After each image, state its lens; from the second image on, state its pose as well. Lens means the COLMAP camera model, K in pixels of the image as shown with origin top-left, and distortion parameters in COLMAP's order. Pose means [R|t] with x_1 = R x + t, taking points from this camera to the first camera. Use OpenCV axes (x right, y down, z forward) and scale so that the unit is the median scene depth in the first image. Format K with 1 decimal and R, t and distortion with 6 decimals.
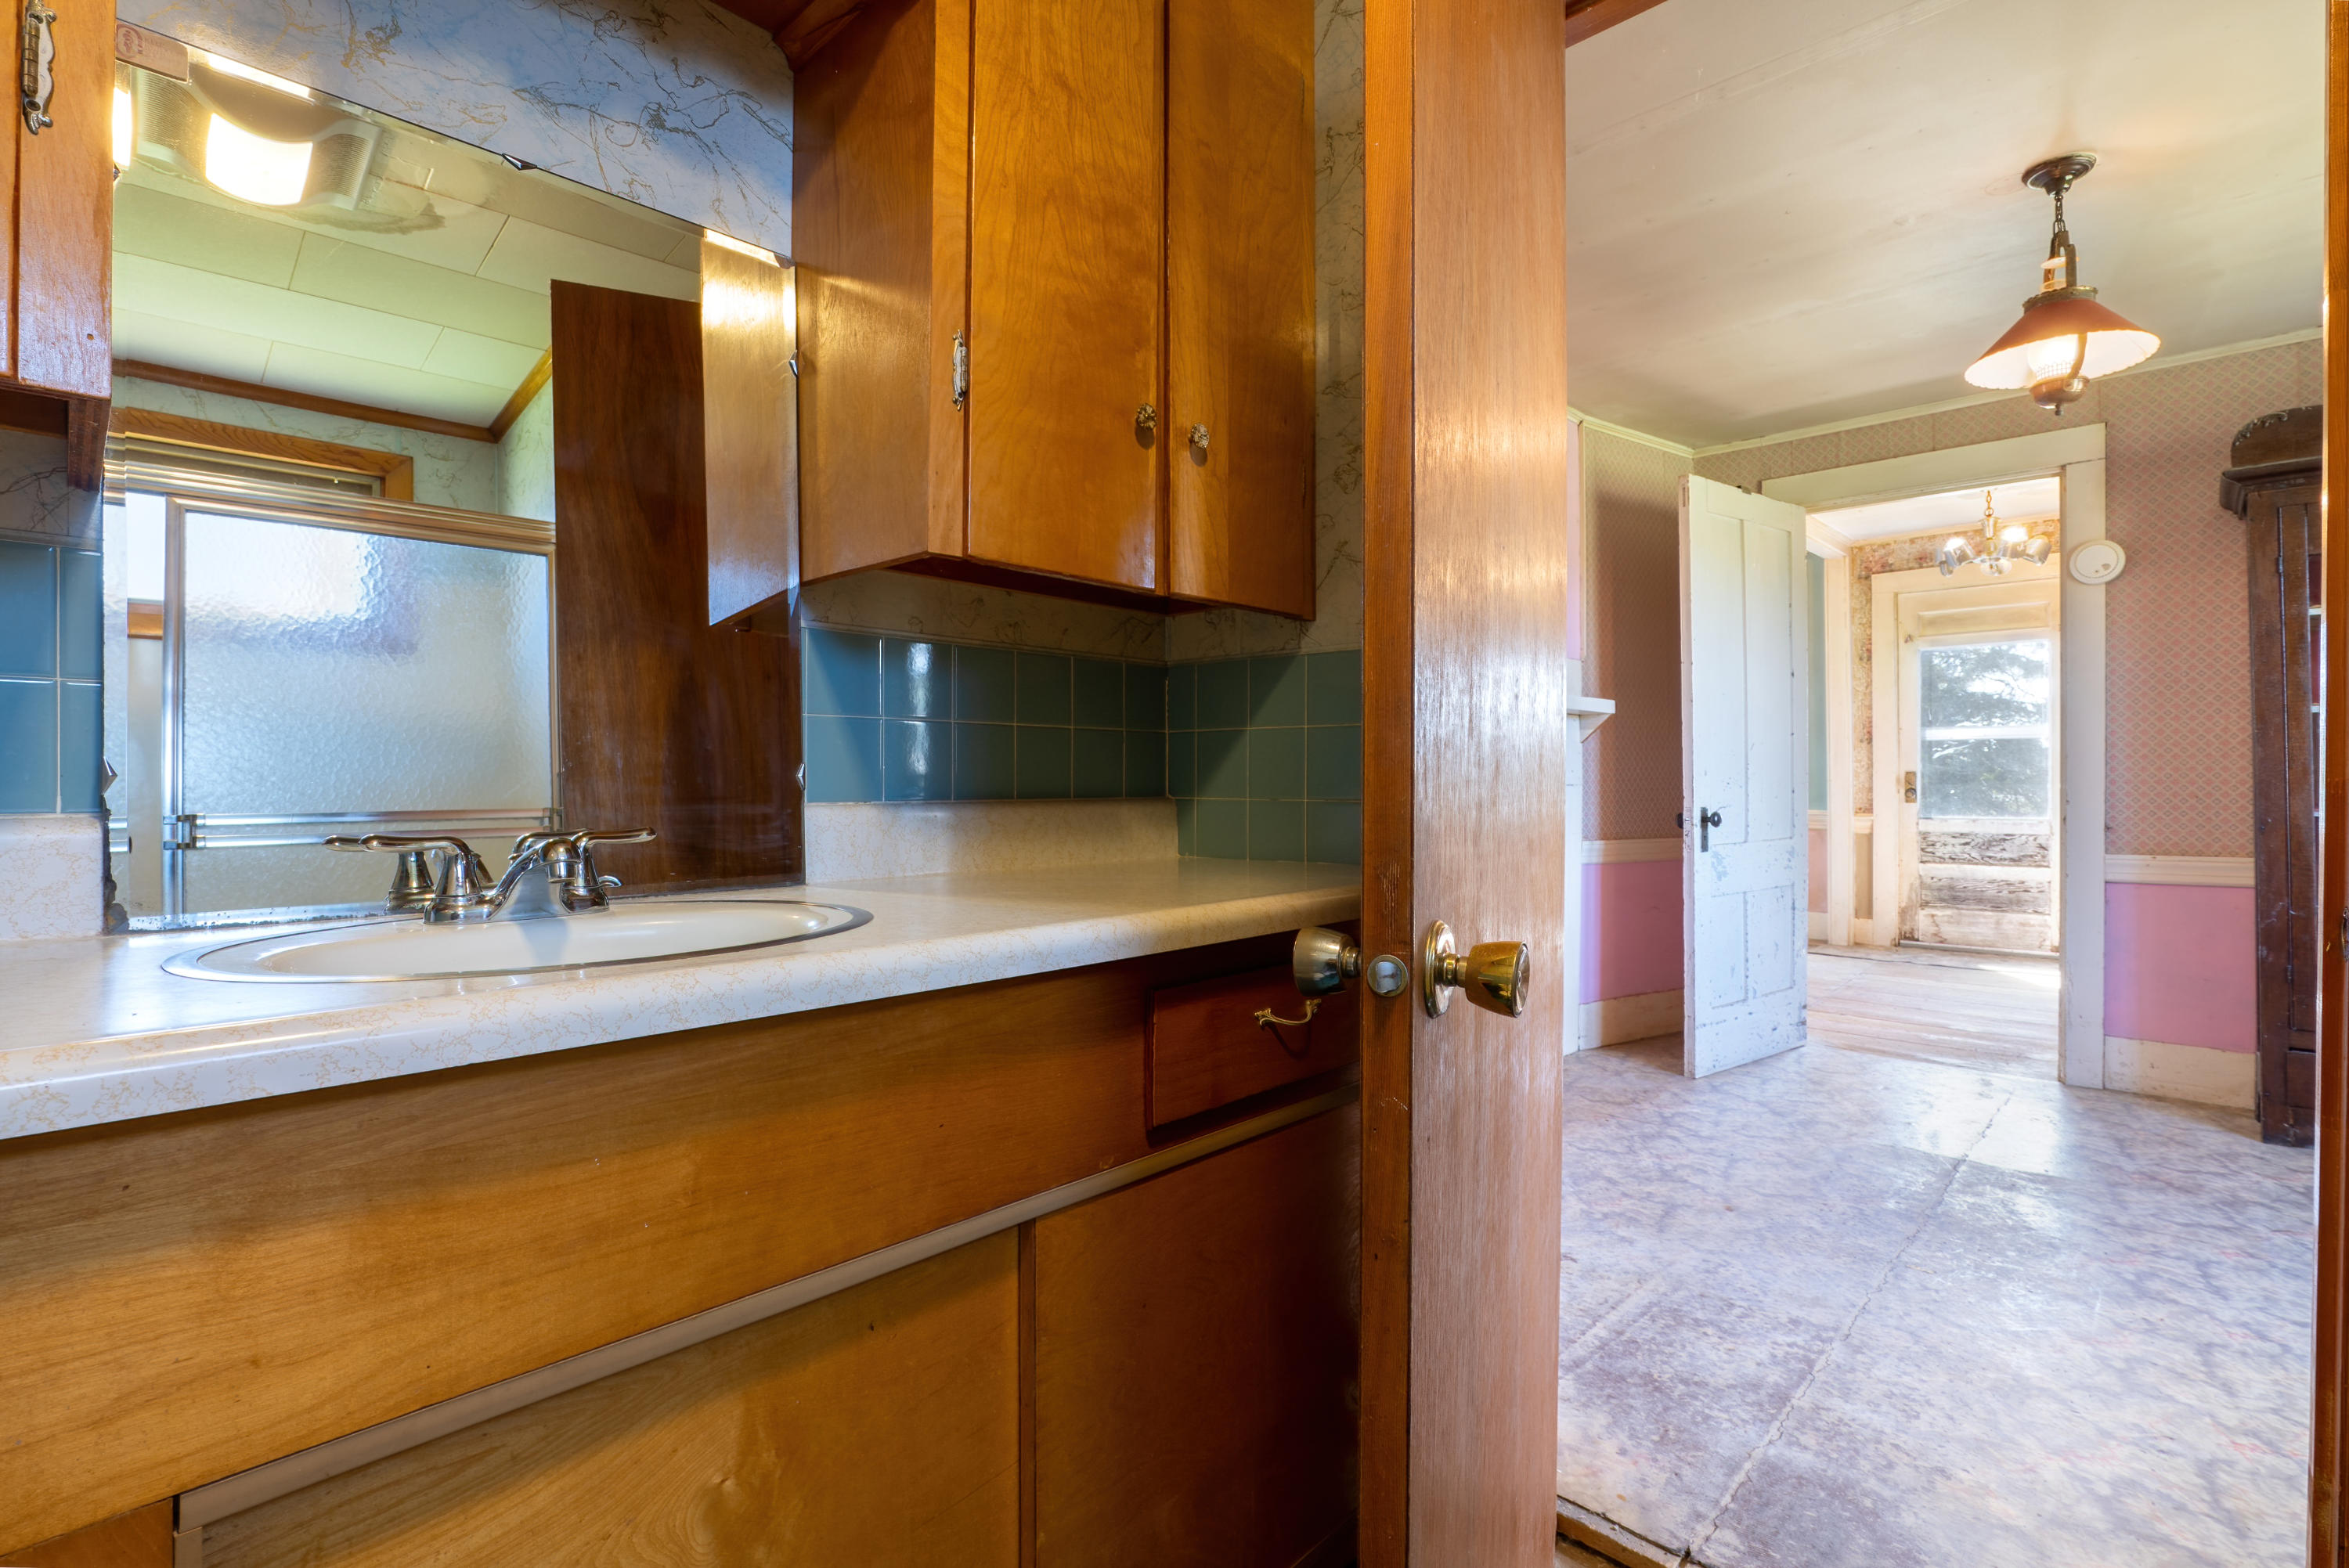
lens RADIAL K [[1087.4, 0, 1178.0], [0, 1087.4, 780.7], [0, 0, 1]] dist [-0.019255, 0.005637]
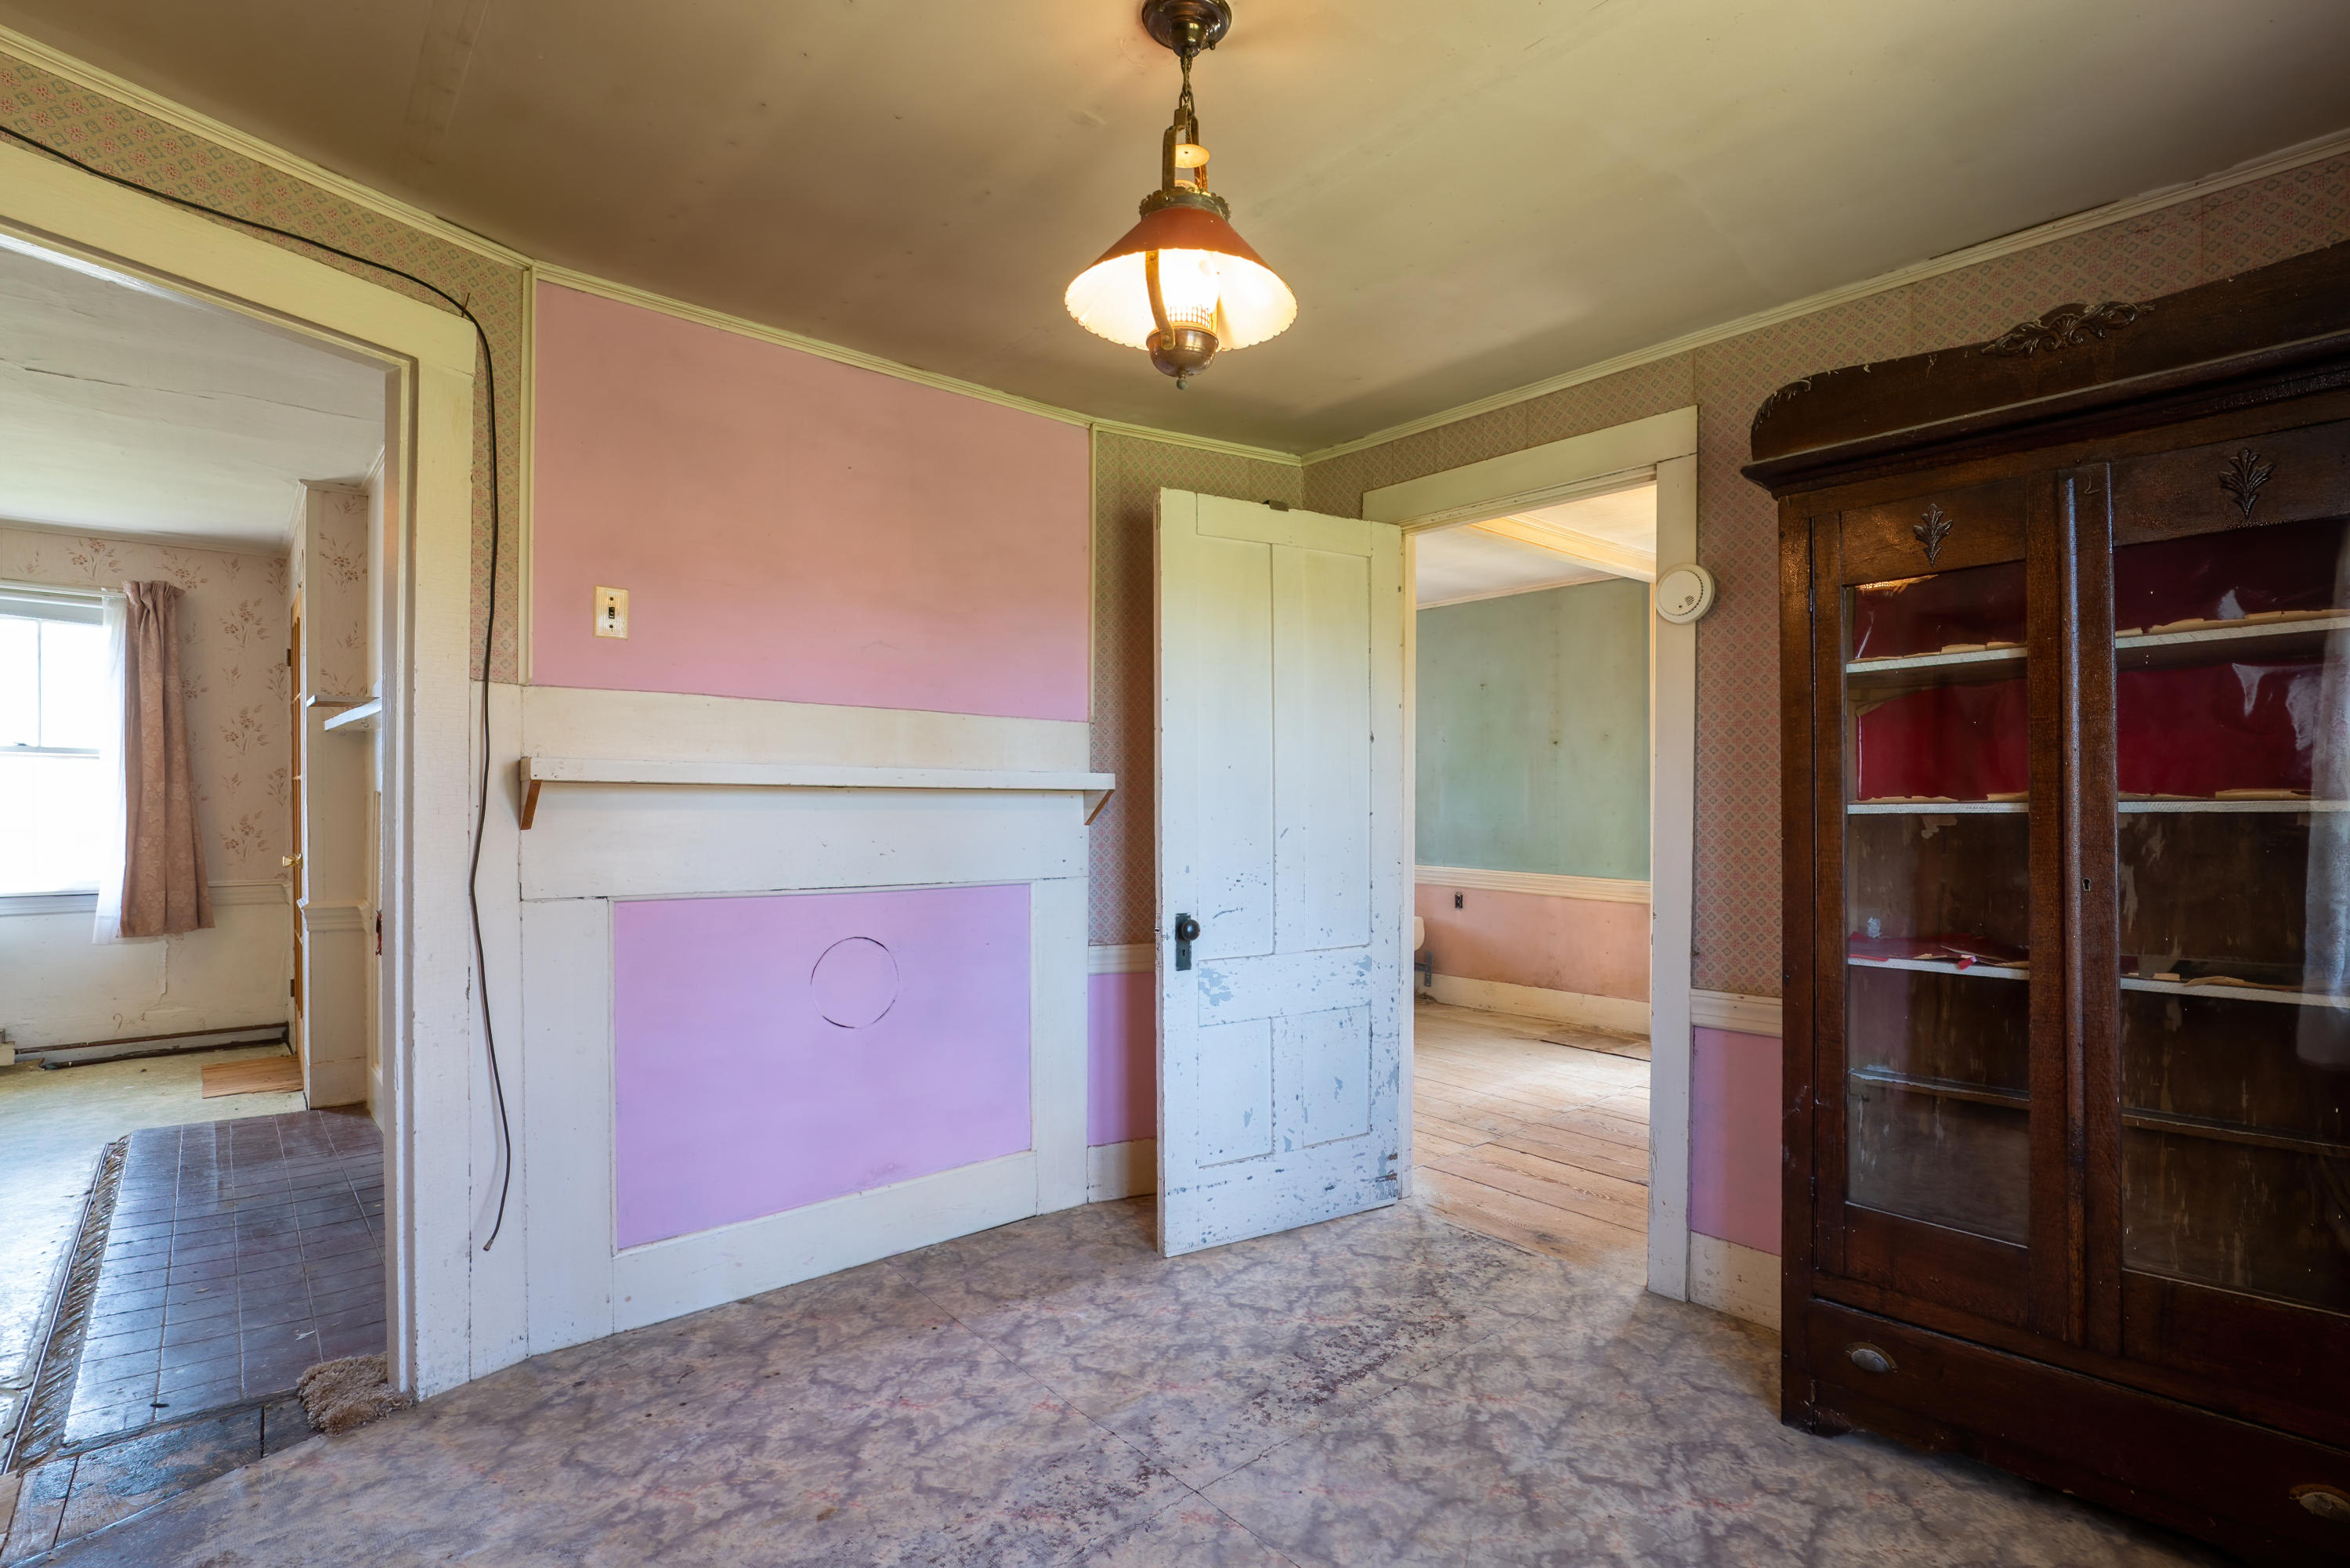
lens RADIAL K [[1096.2, 0, 1184.0], [0, 1096.2, 813.9], [0, 0, 1]] dist [-0.022526, 0.006019]
pose [[0.995593, 0.006895, -0.093521, 0.592488], [-0.006236, 0.999954, 0.007345, -0.056214], [0.093568, -0.006729, 0.995590, 0.223038]]
